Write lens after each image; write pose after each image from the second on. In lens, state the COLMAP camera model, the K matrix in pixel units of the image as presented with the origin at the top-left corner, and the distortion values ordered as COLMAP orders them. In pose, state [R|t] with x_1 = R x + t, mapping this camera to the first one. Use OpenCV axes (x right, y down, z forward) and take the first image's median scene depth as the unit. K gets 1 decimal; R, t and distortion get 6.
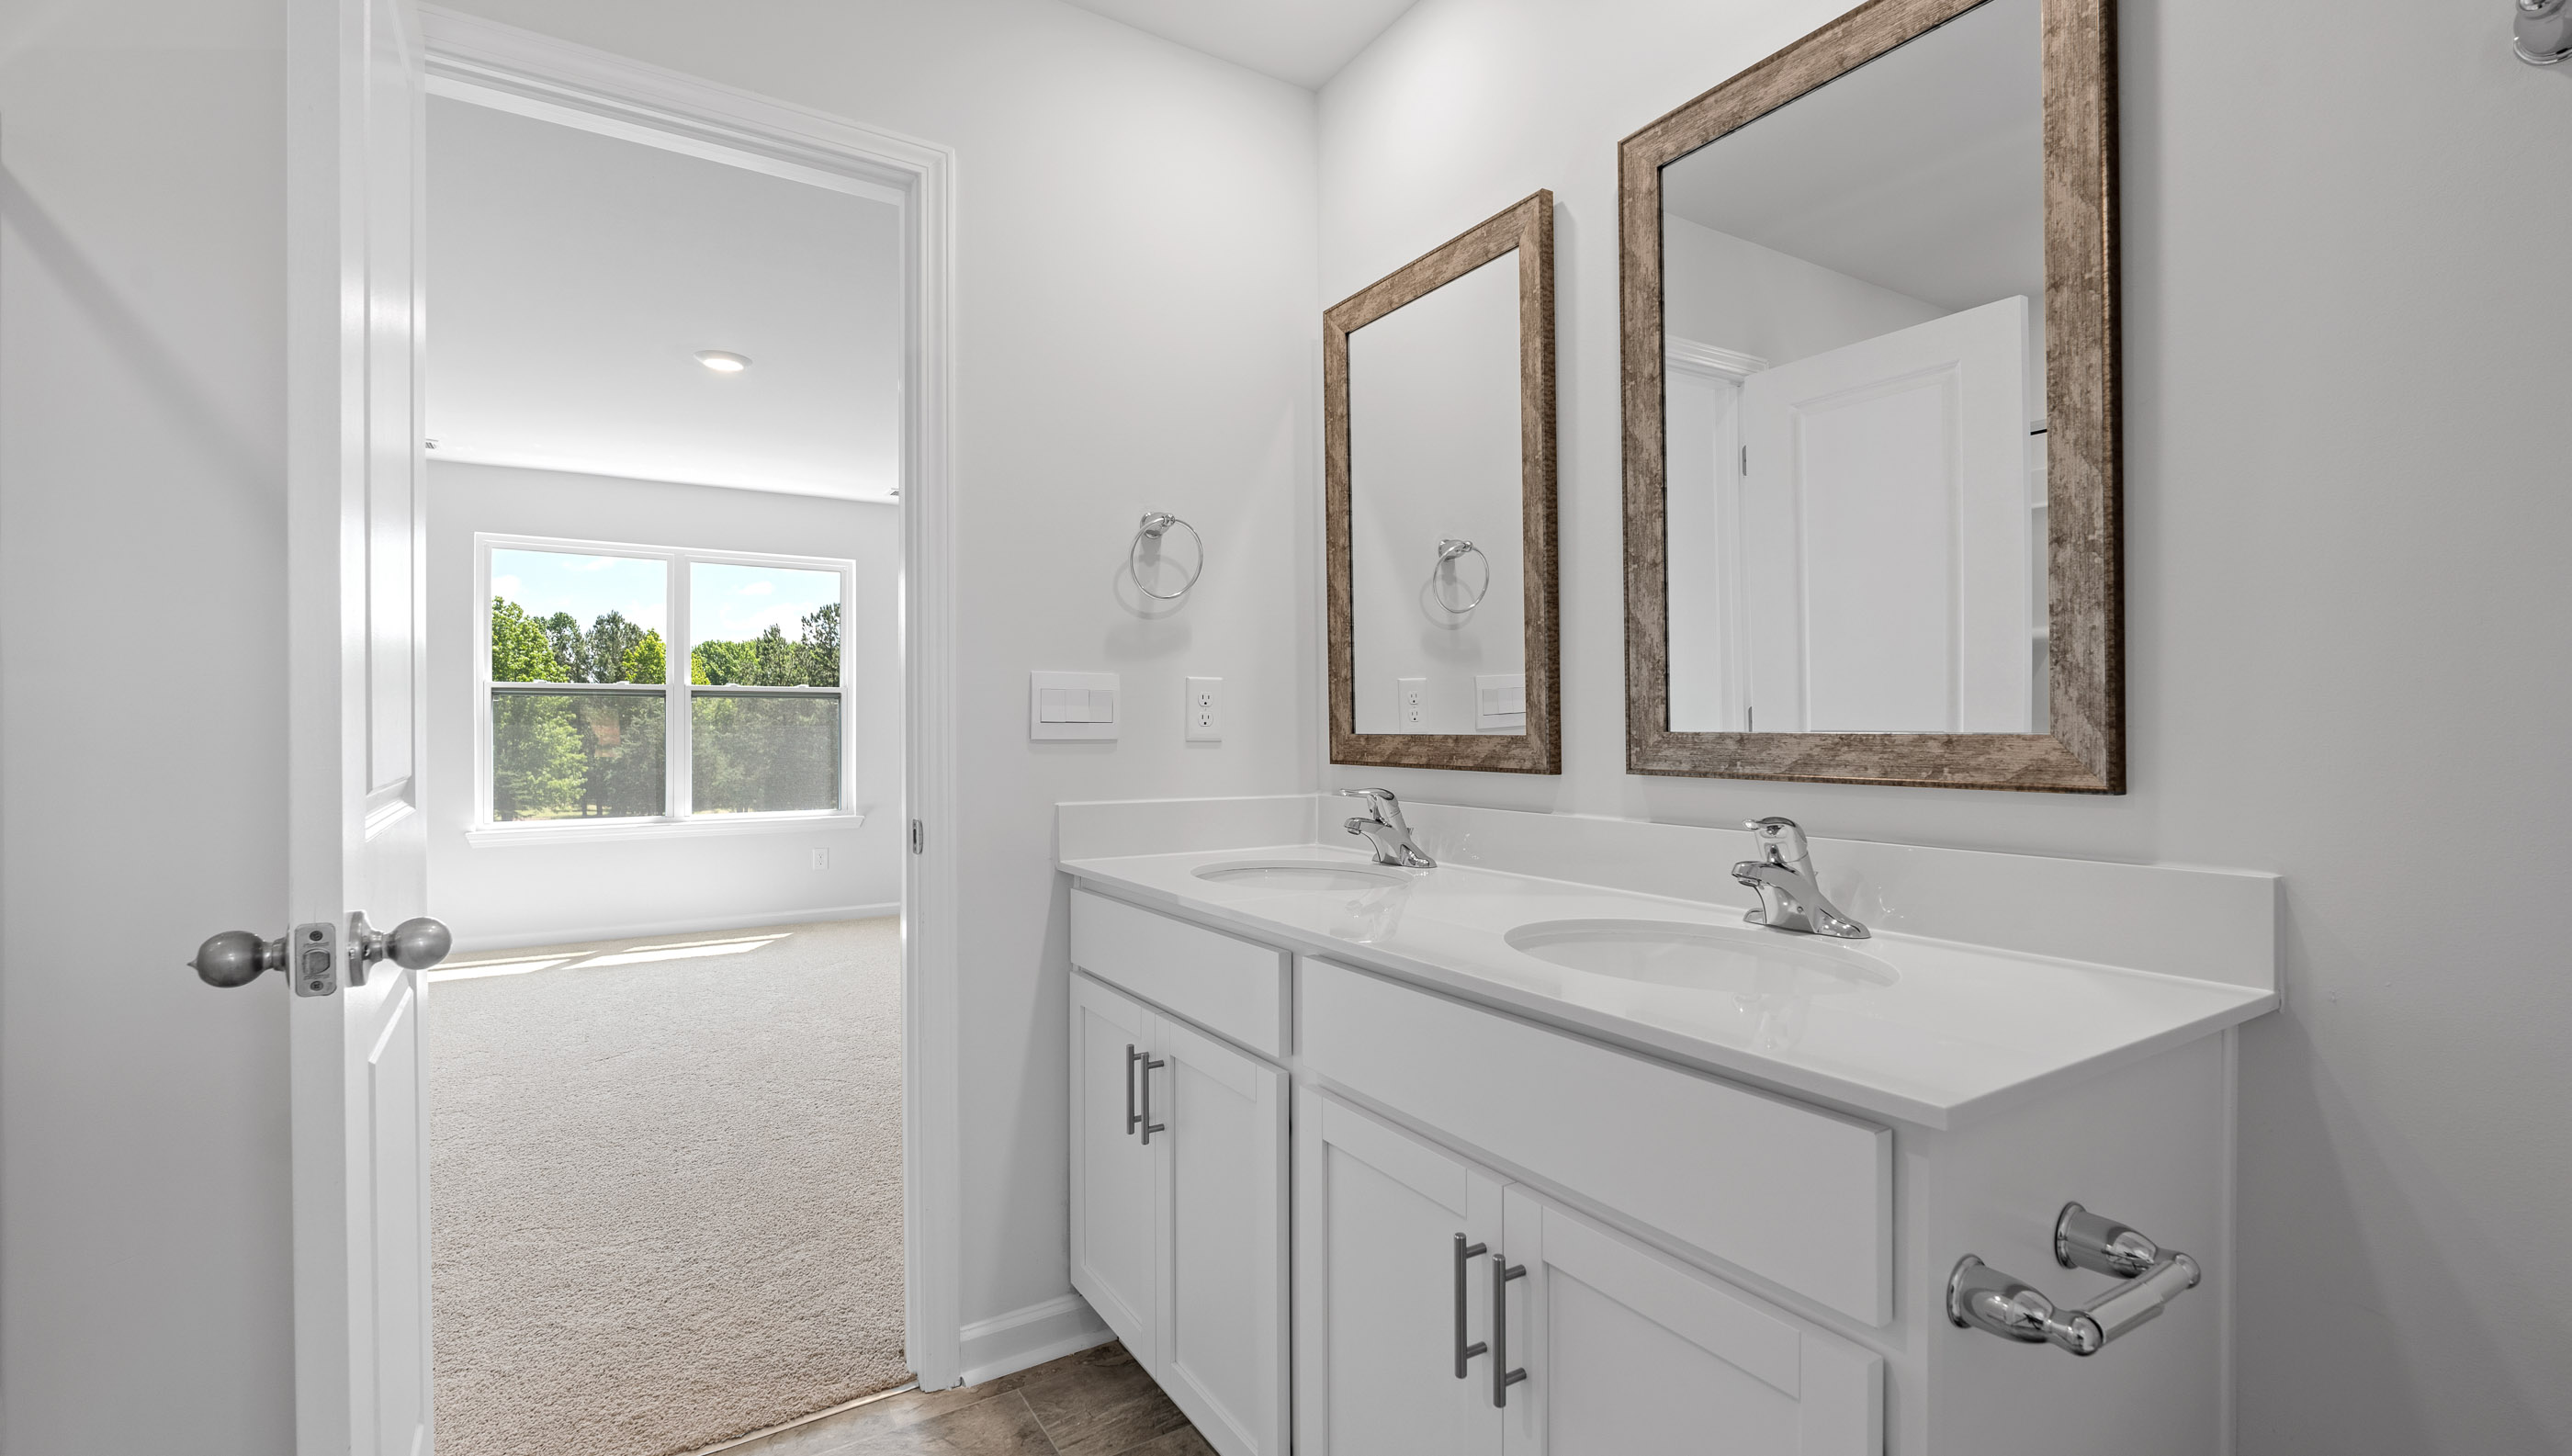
lens RADIAL K [[1114.7, 0, 1286.0], [0, 1114.7, 728.0], [0, 0, 1]] dist [-0.000123, -0.000162]
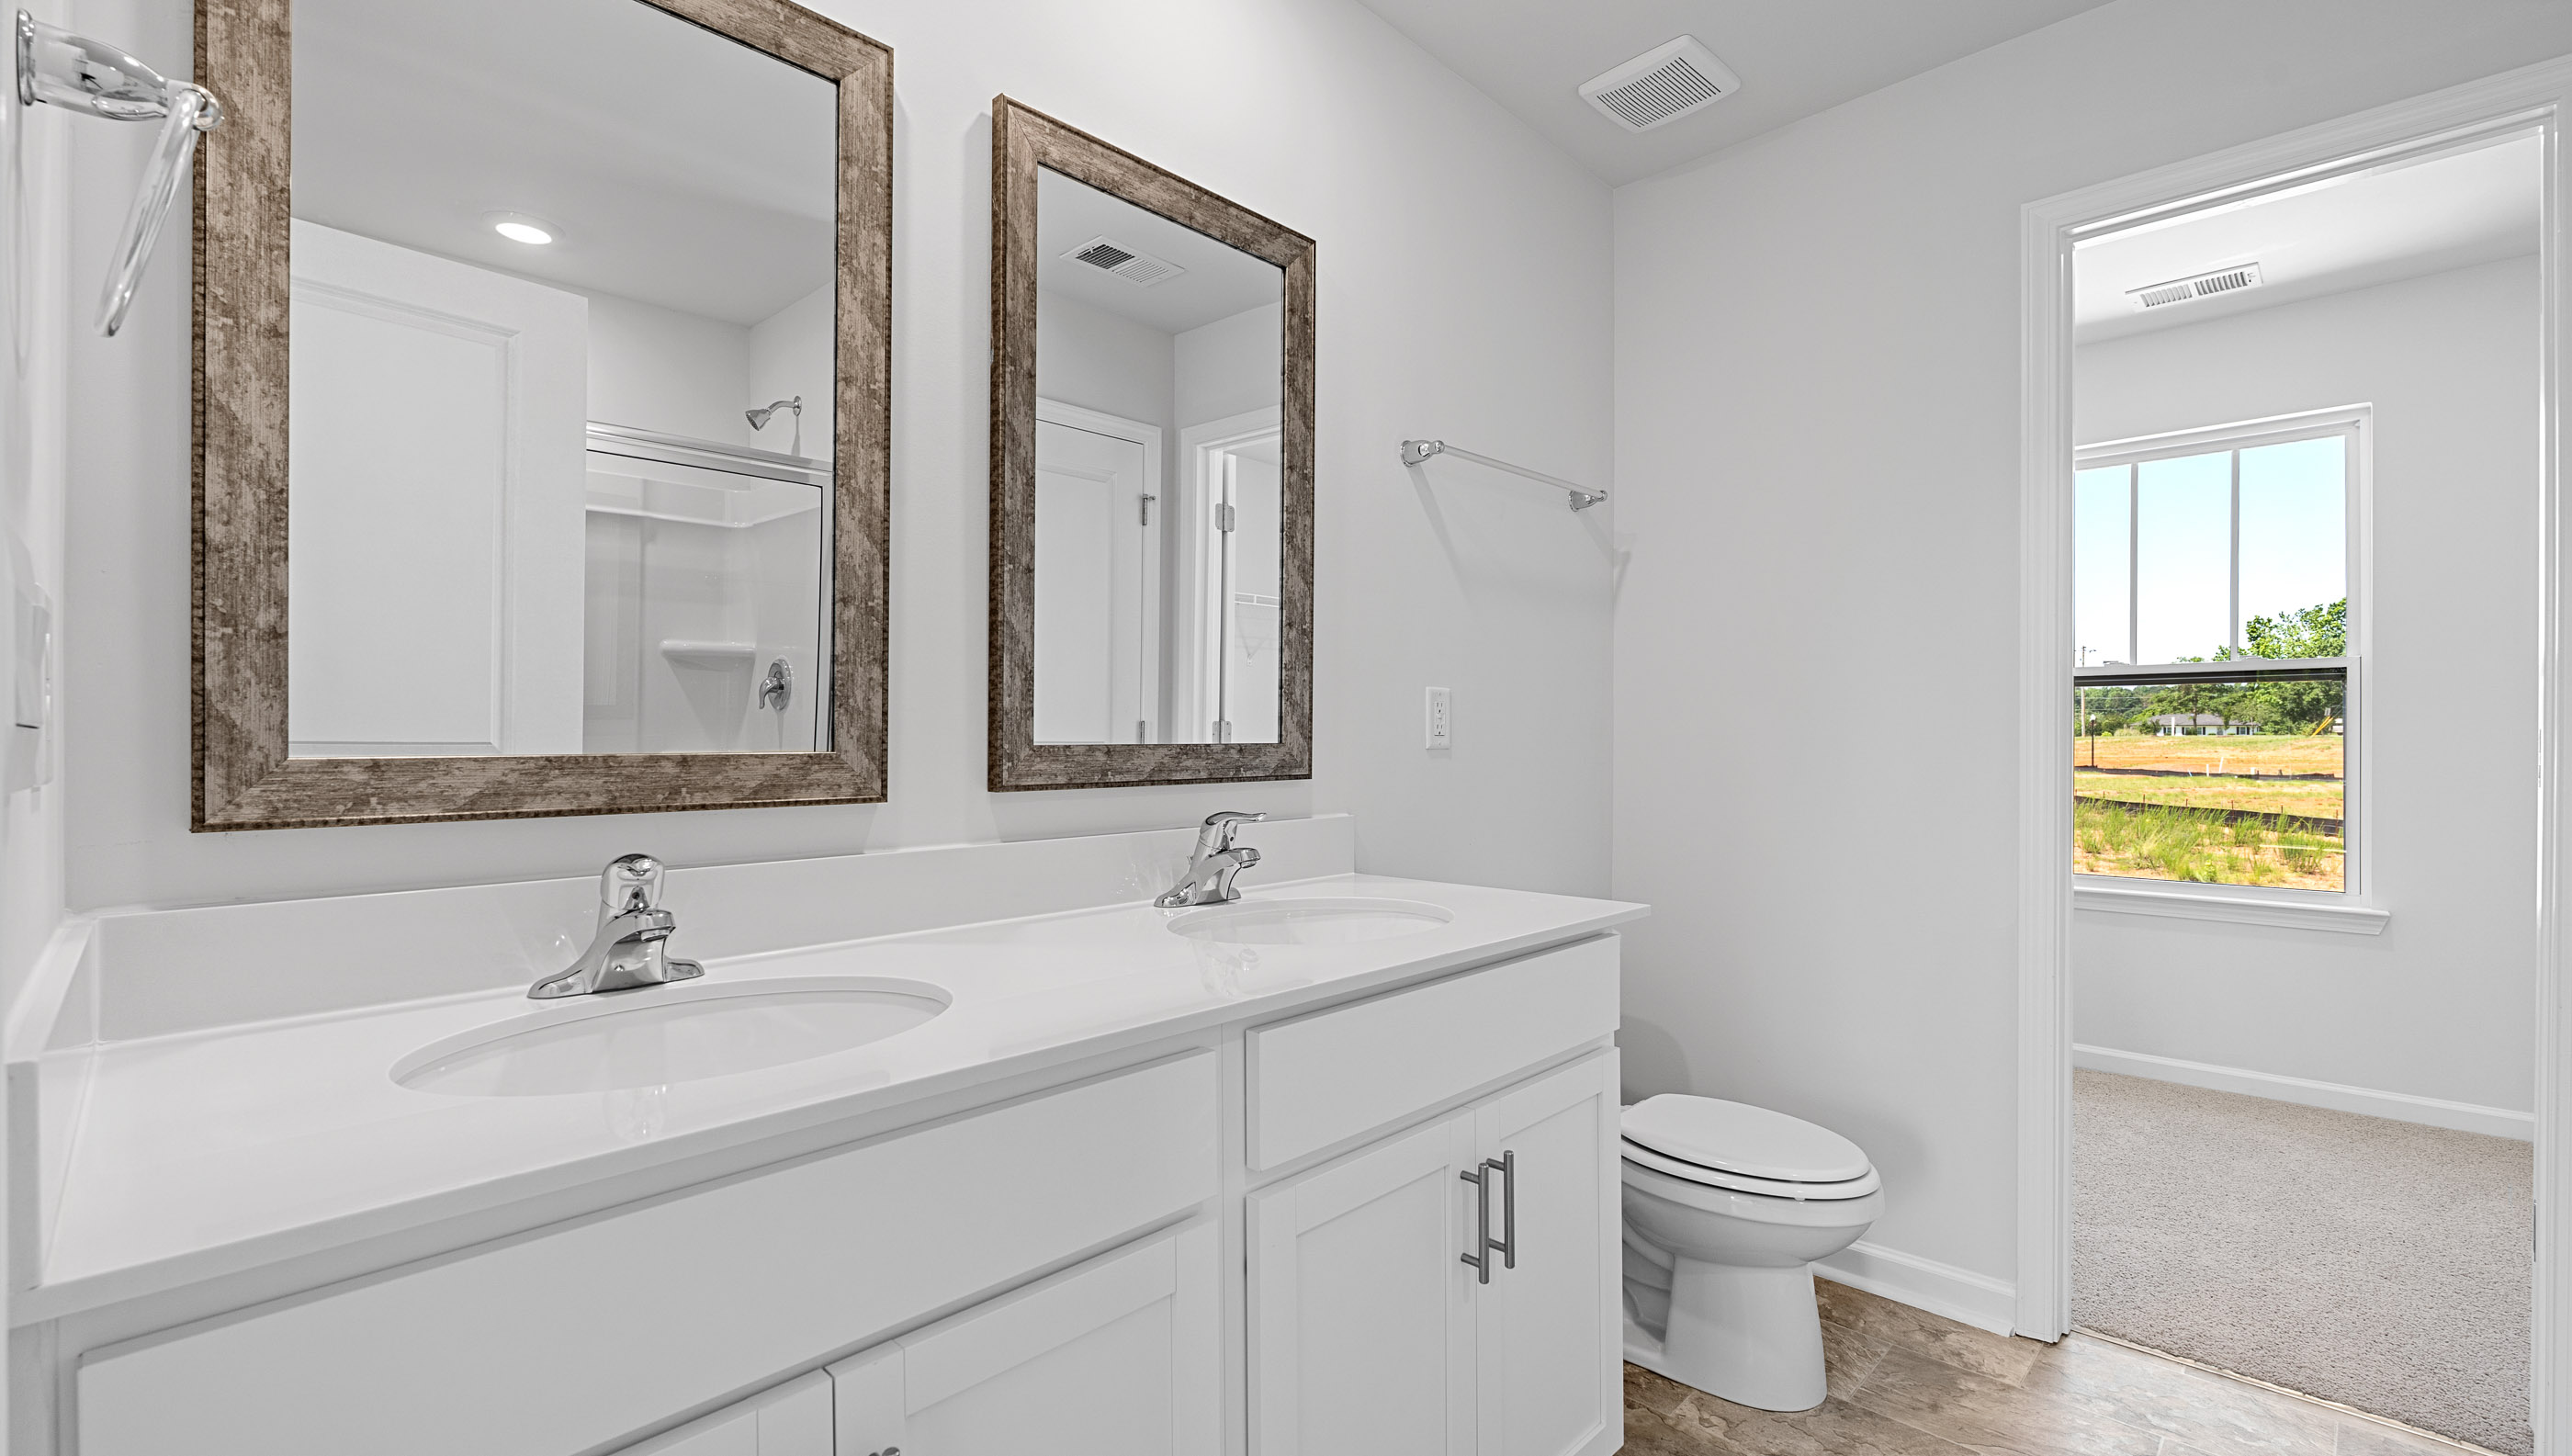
lens RADIAL K [[1114.7, 0, 1286.0], [0, 1114.7, 728.0], [0, 0, 1]] dist [-0.000123, -0.000162]
pose [[-0.236833, 0.018435, 0.971375, -0.636949], [0.011000, 0.999807, -0.016293, 0.007085], [-0.971488, 0.006826, -0.236990, 1.010117]]
